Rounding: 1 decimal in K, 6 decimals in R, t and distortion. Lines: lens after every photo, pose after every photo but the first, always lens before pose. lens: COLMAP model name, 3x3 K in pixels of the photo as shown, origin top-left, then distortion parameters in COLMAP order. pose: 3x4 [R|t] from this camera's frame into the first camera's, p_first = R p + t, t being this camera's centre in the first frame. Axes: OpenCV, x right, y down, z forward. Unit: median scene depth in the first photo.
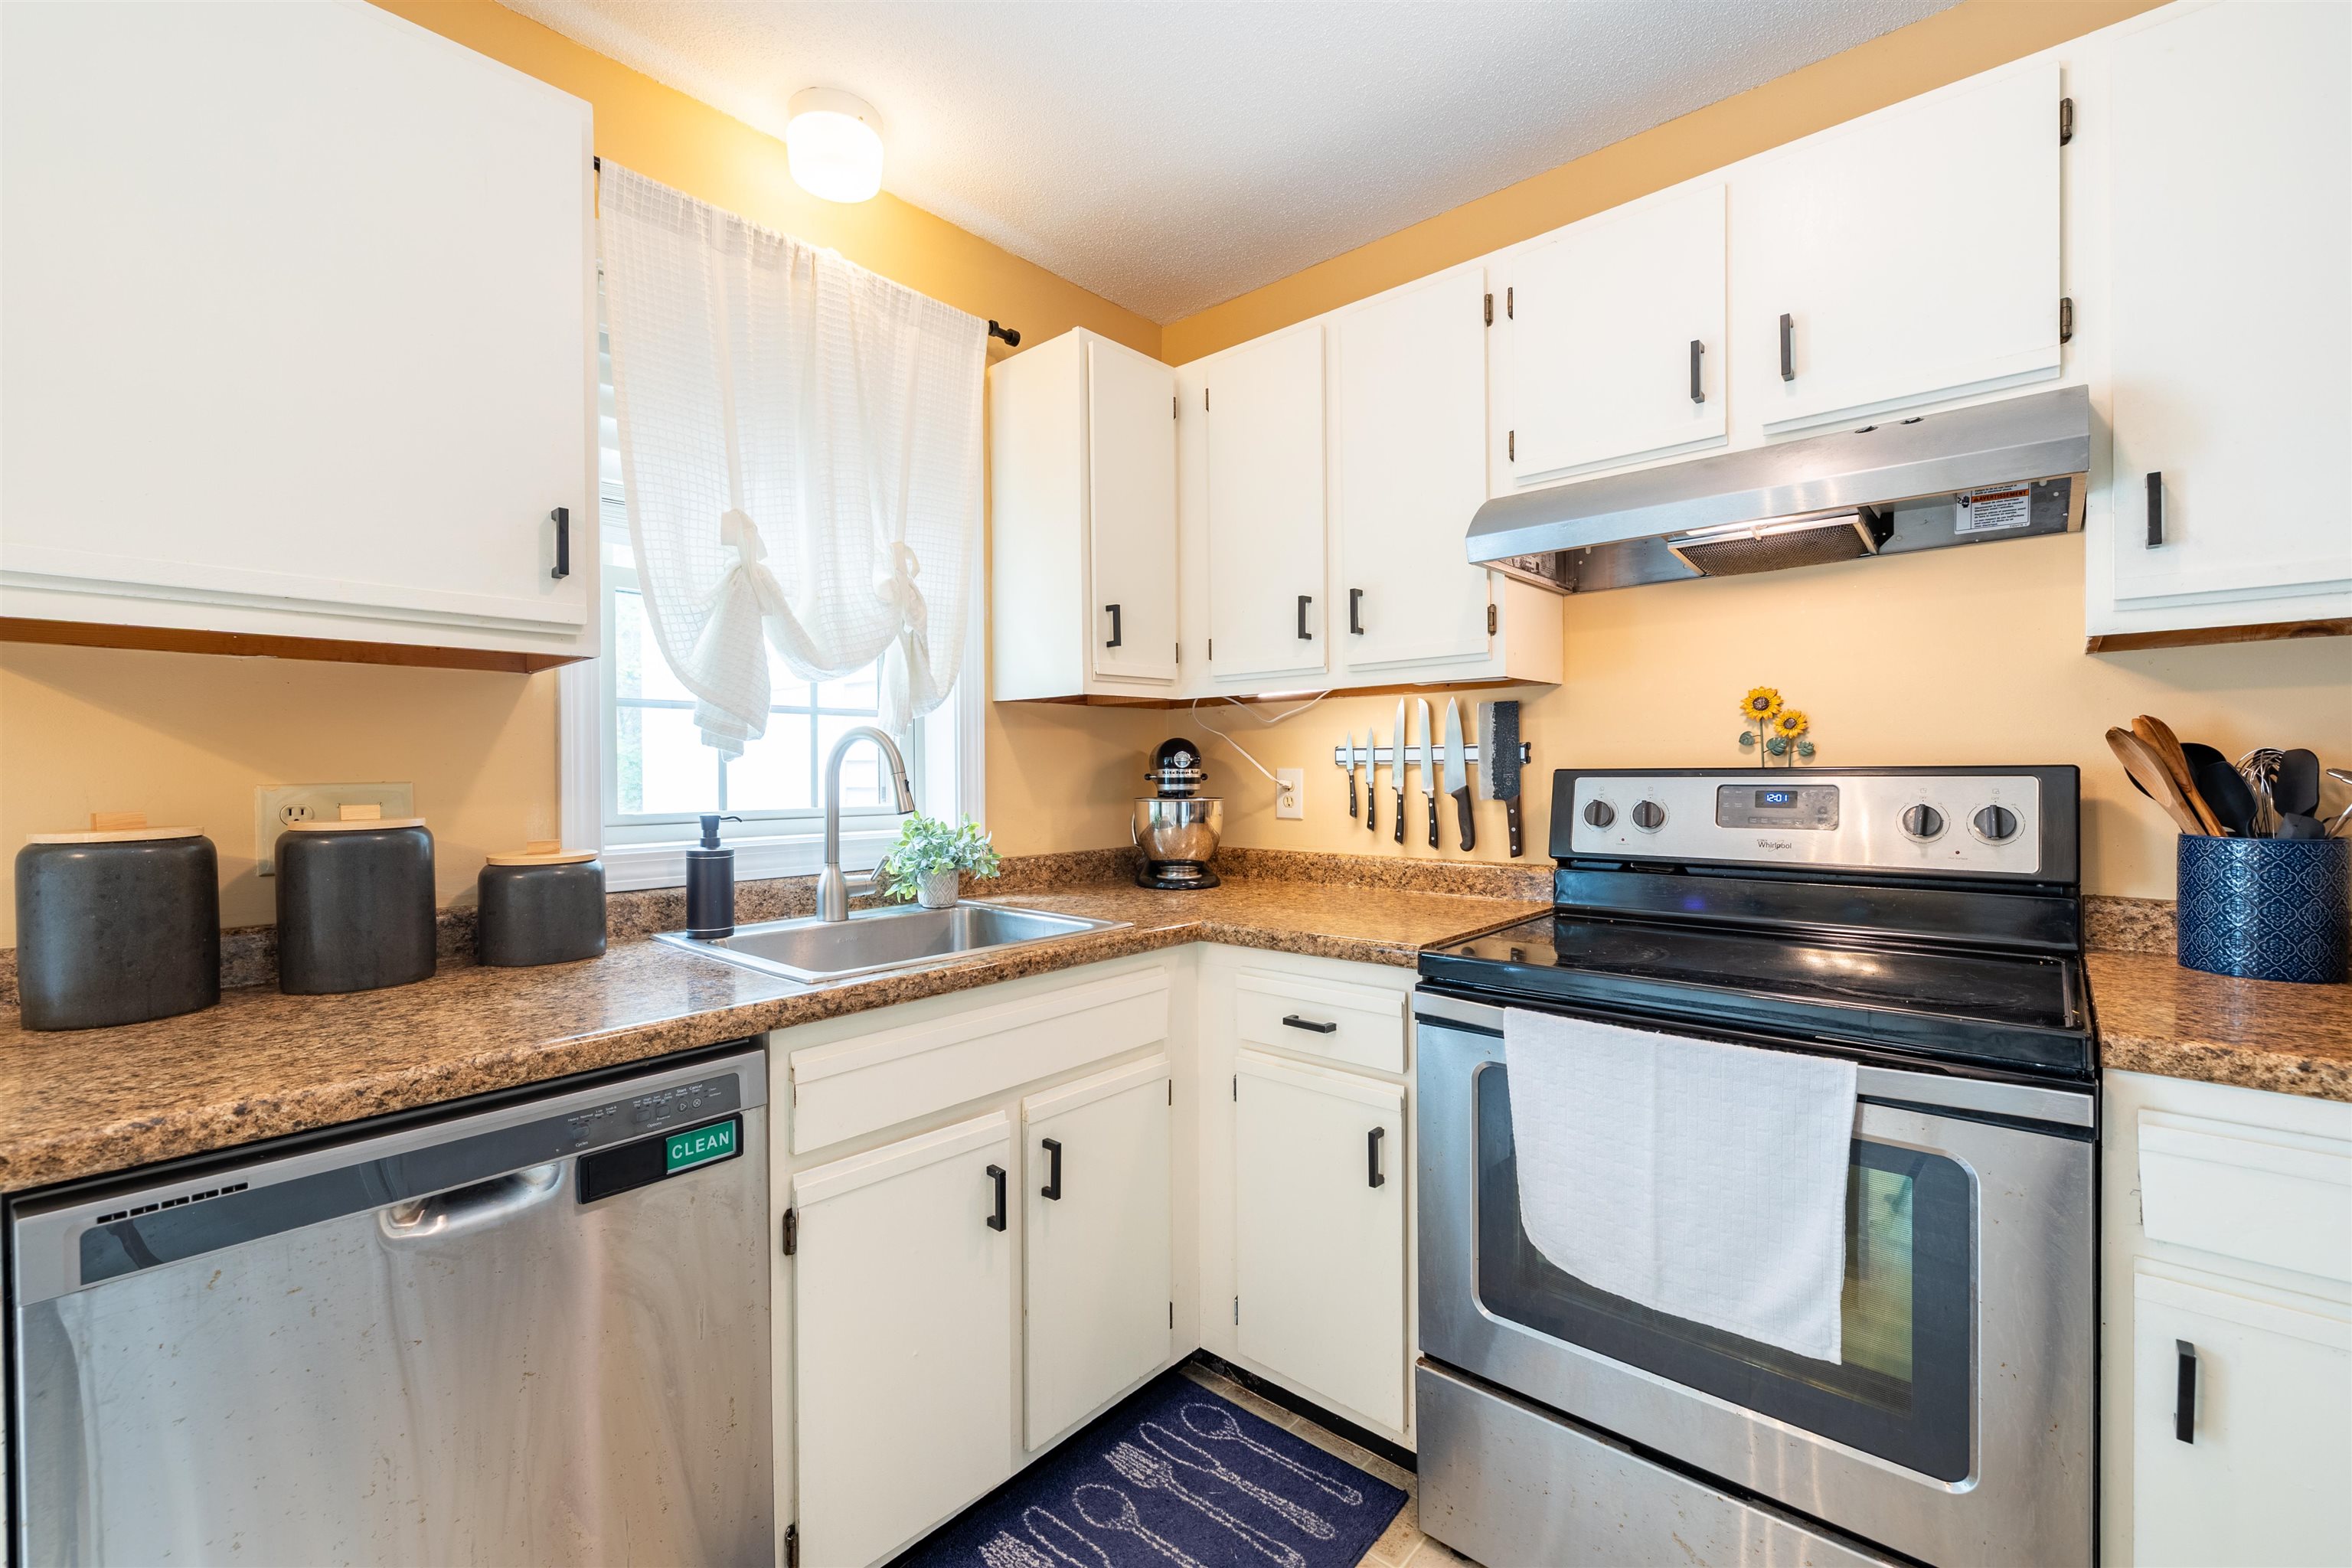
lens RADIAL K [[984.4, 0, 1170.3], [0, 984.4, 780.9], [0, 0, 1]] dist [-0.001684, -0.000115]
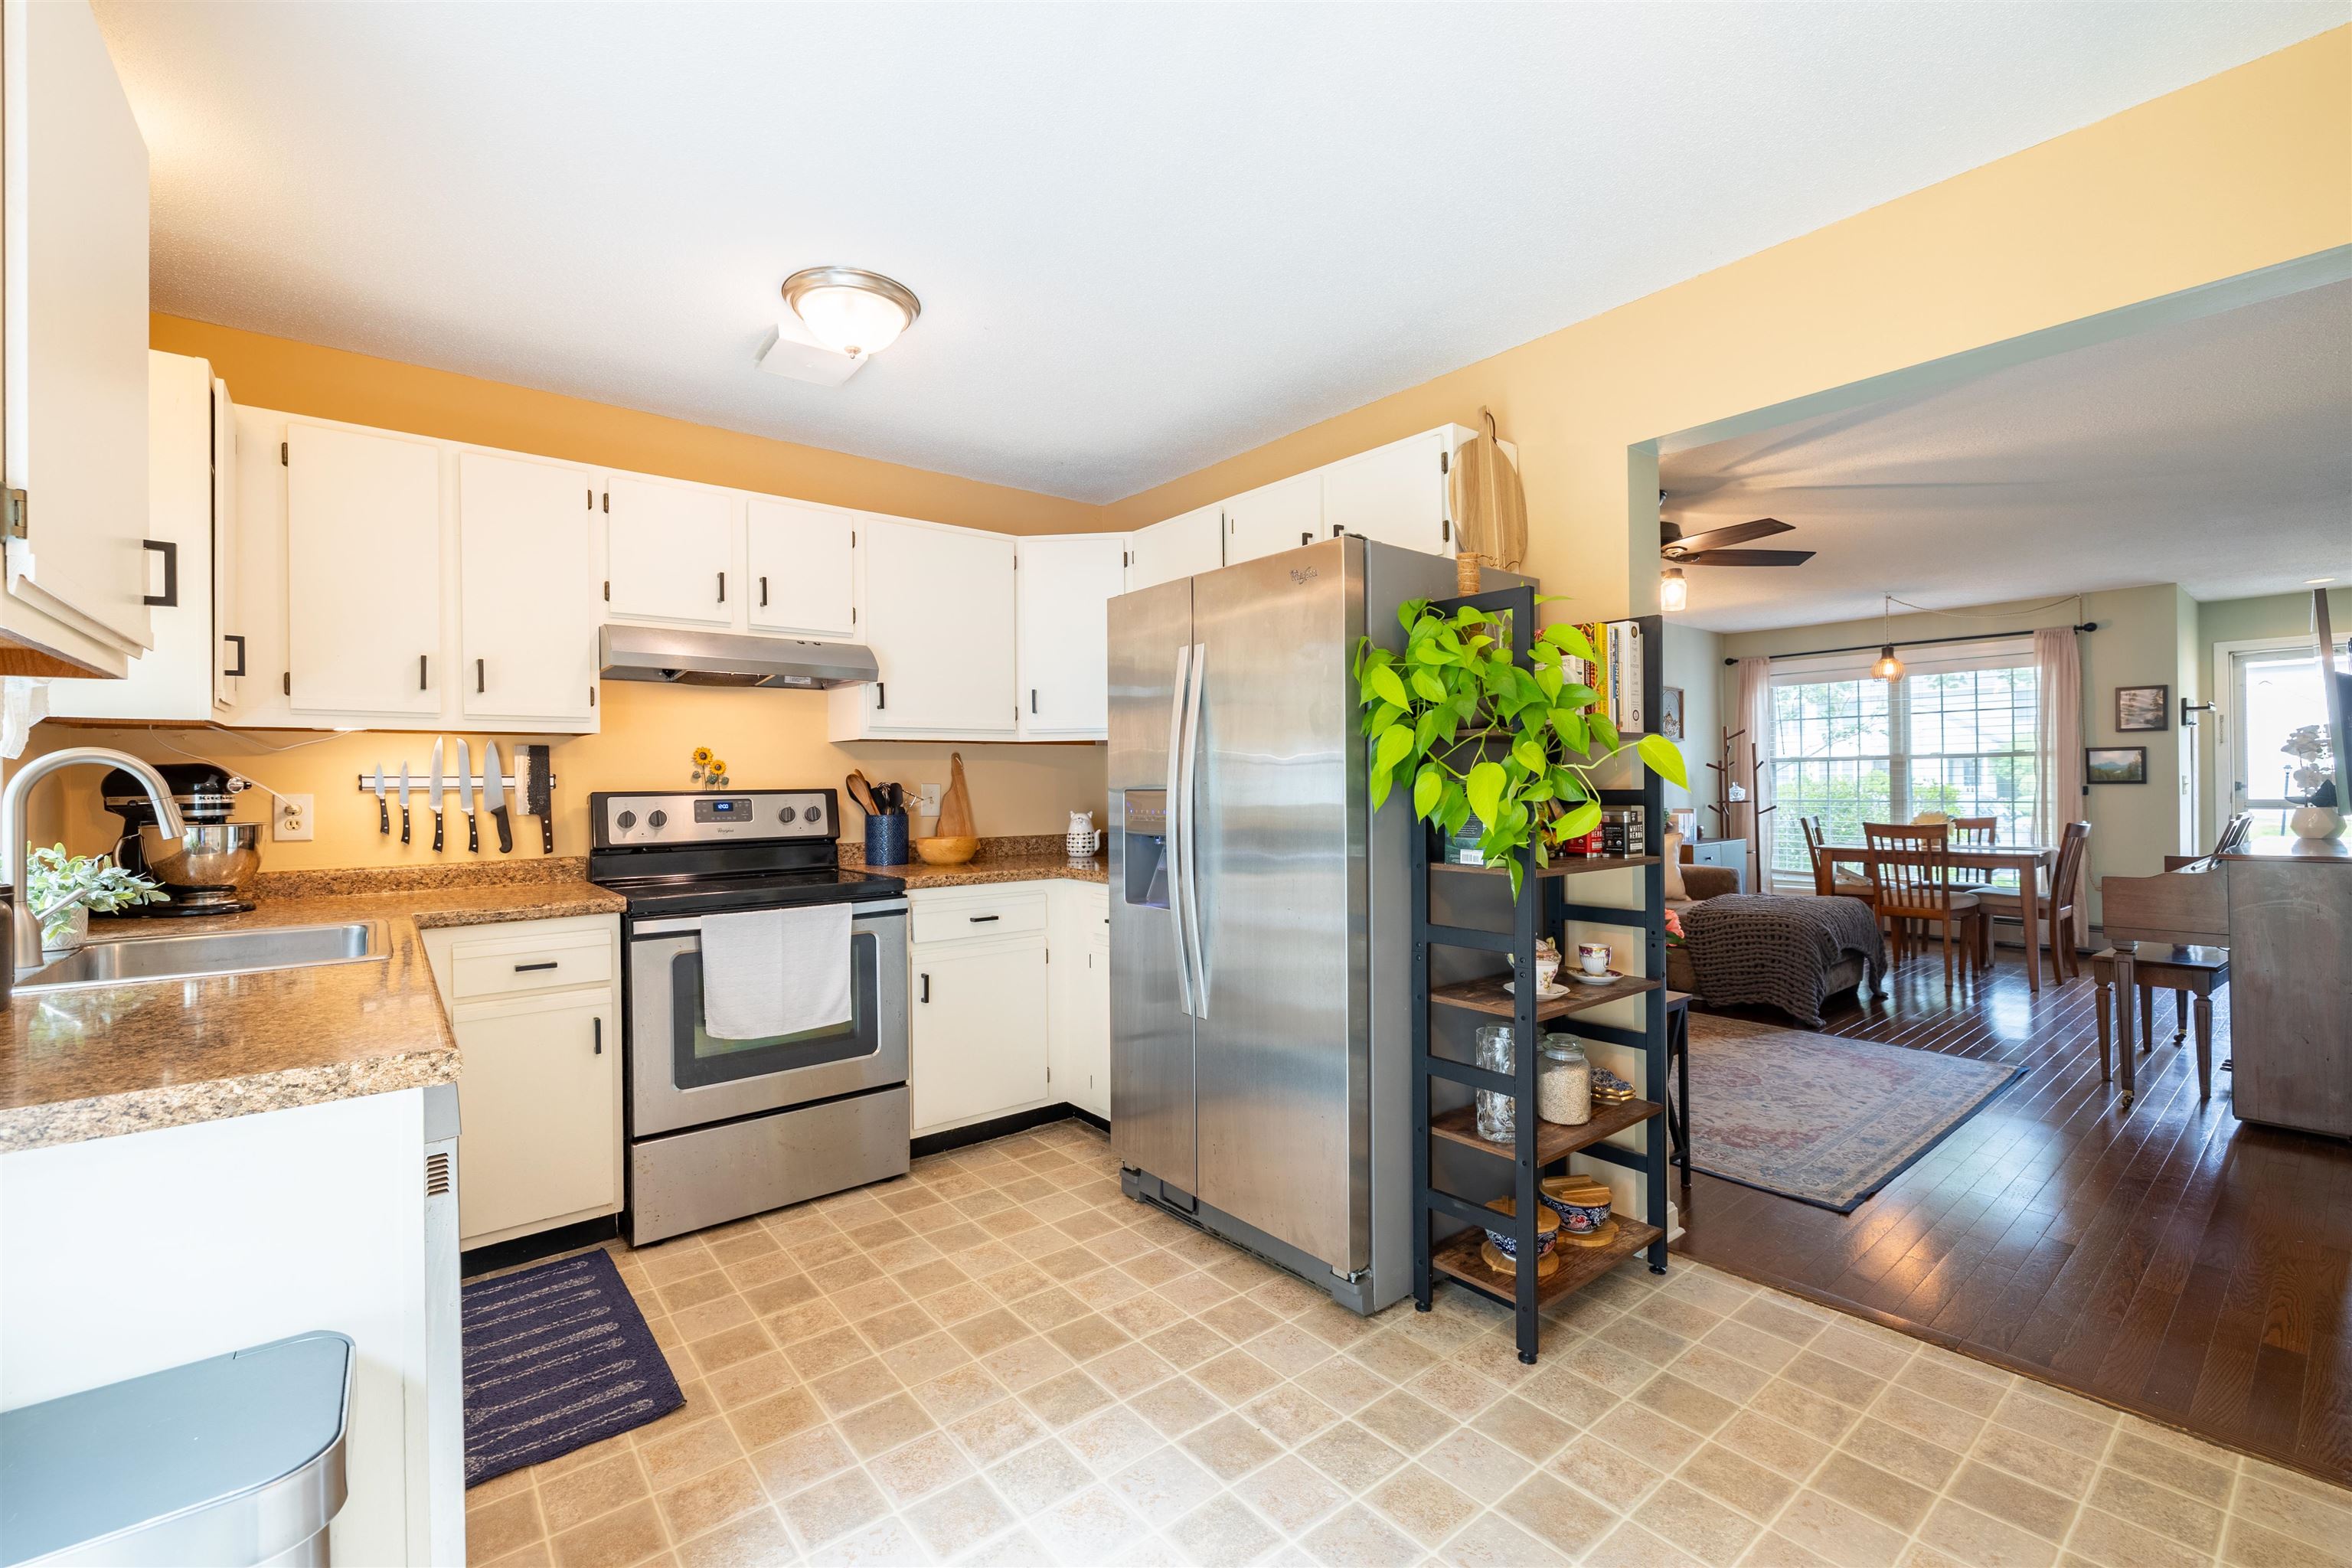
lens RADIAL K [[984.4, 0, 1155.1], [0, 984.4, 780.4], [0, 0, 1]] dist [-0.001684, -0.000115]
pose [[0.170631, 0.009452, 0.985290, -1.120377], [0.020059, 0.999713, -0.013064, 0.008087], [-0.985131, 0.021993, 0.170392, -0.155891]]
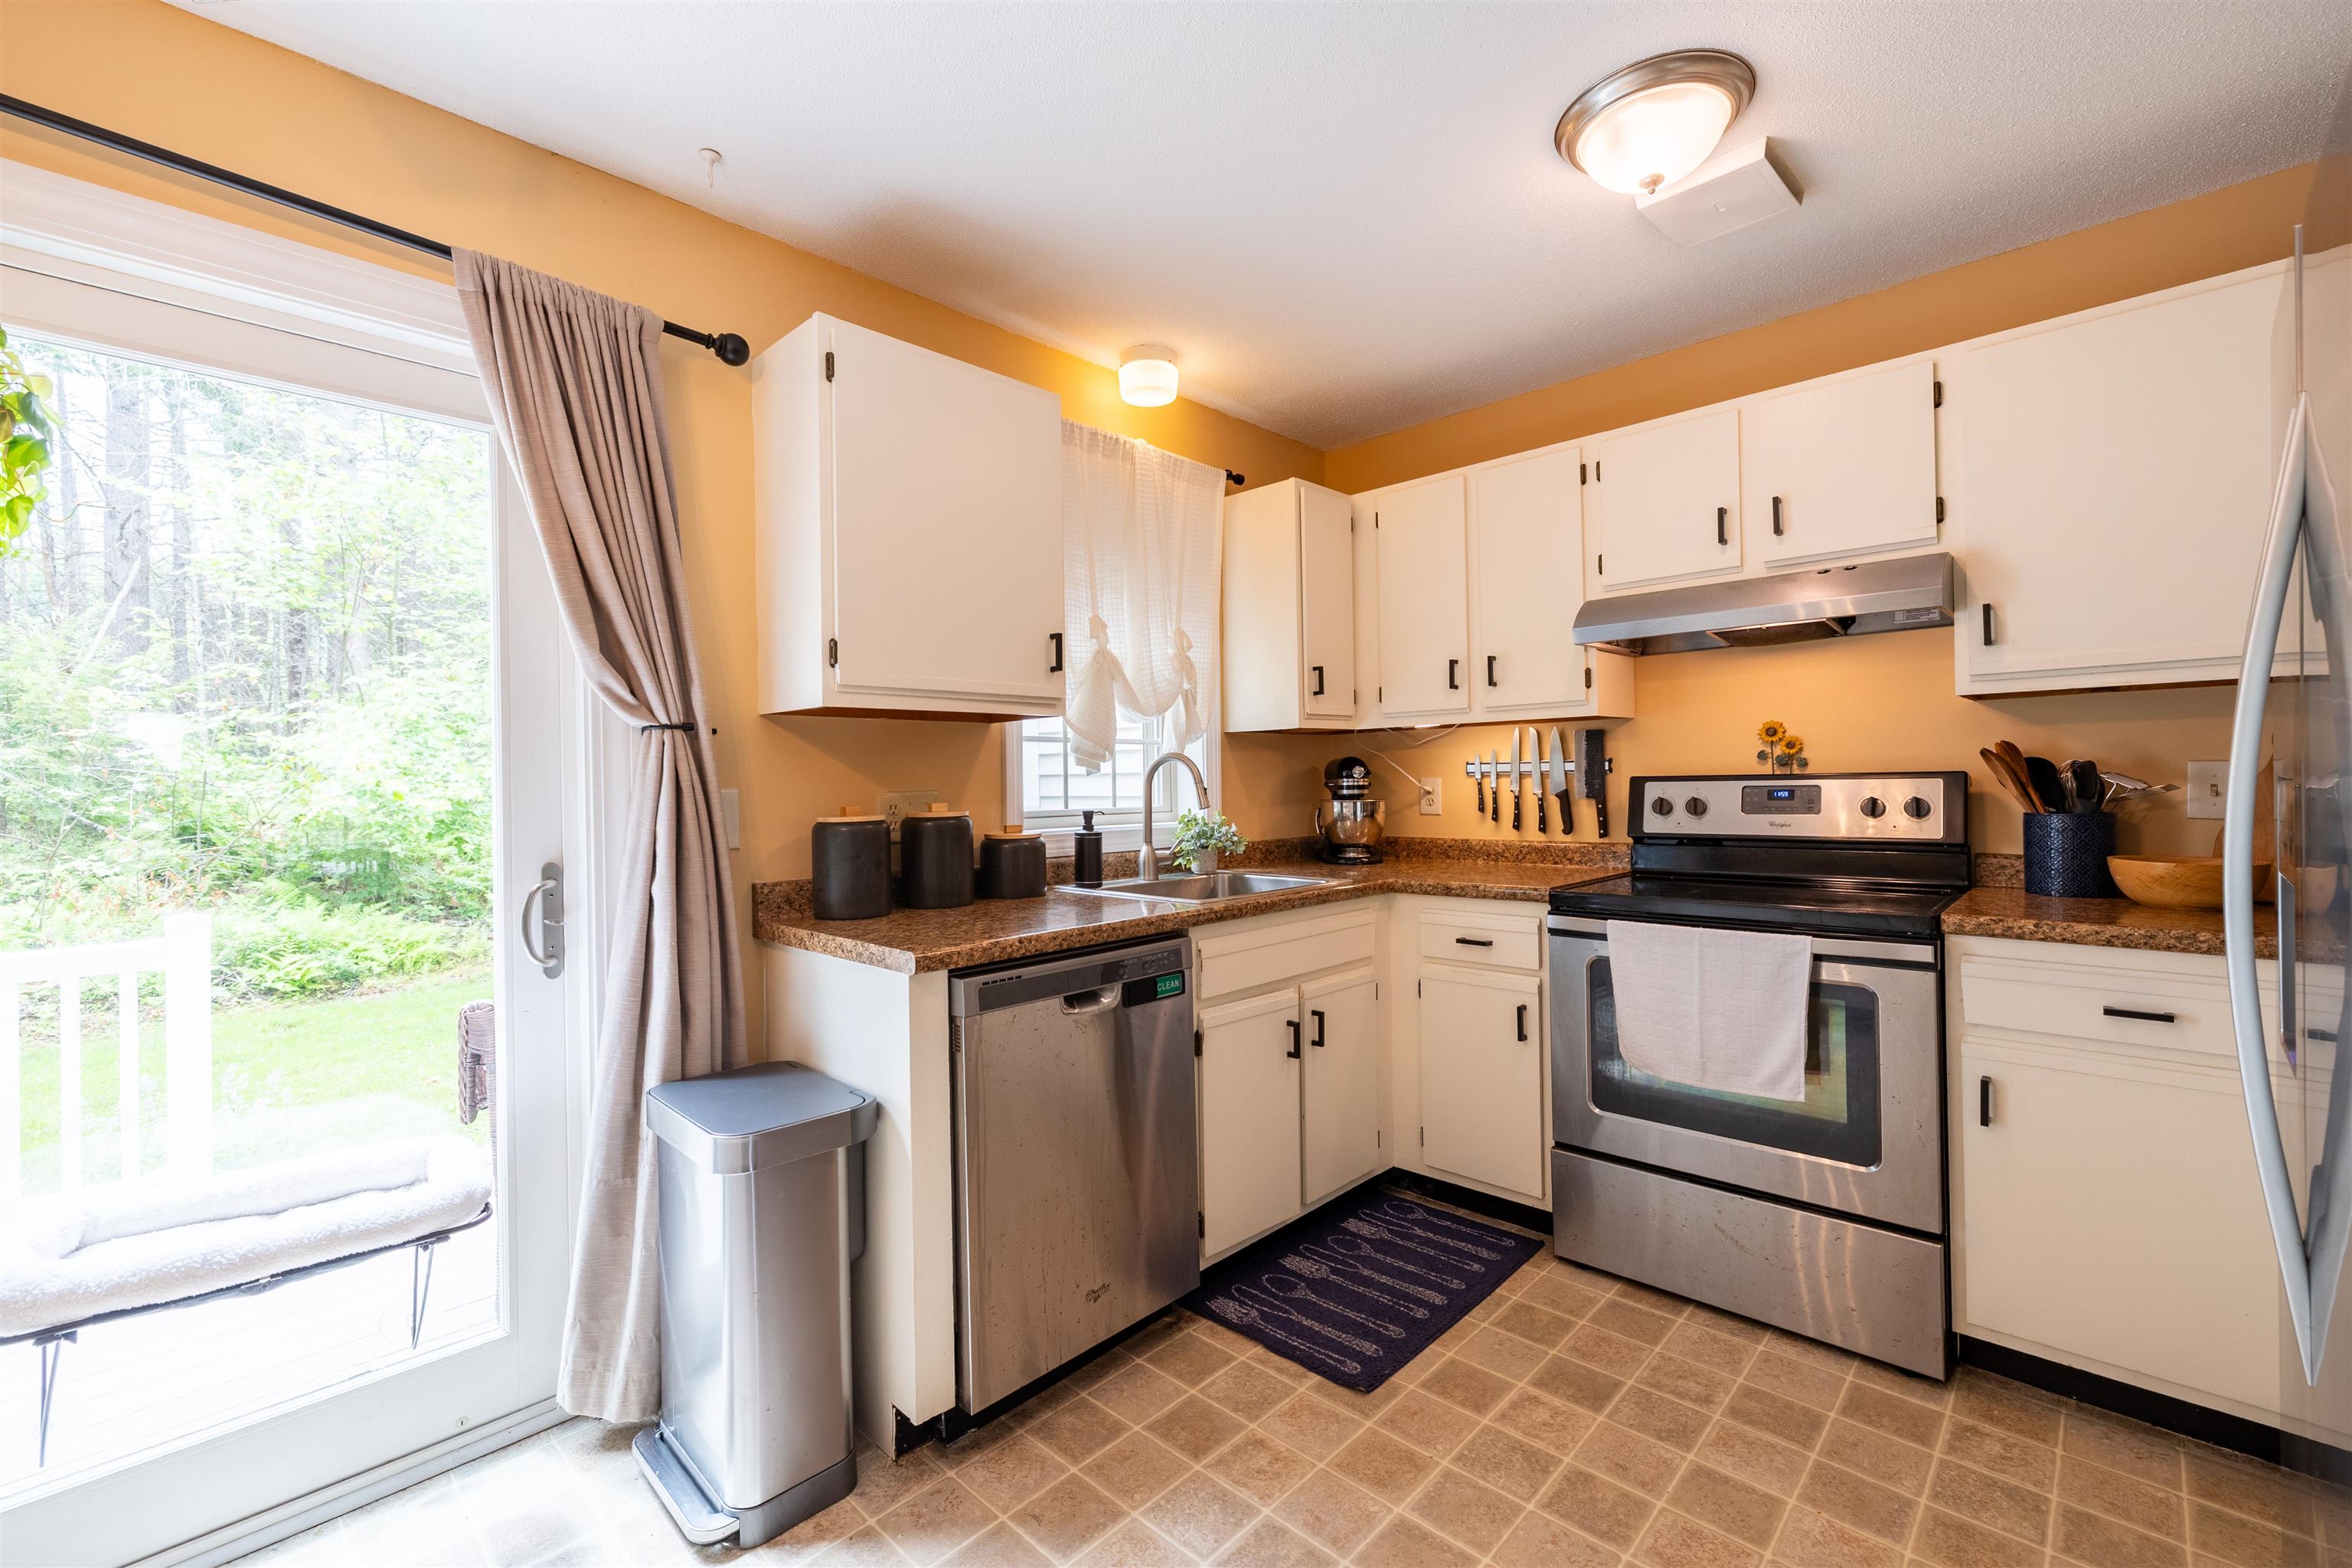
lens RADIAL K [[984.4, 0, 1170.0], [0, 984.4, 779.4], [0, 0, 1]] dist [-0.001684, -0.000115]
pose [[0.998849, -0.008582, -0.047189, -0.257513], [0.007982, 0.999885, -0.012890, 0.006345], [0.047294, 0.012498, 0.998803, -0.566516]]
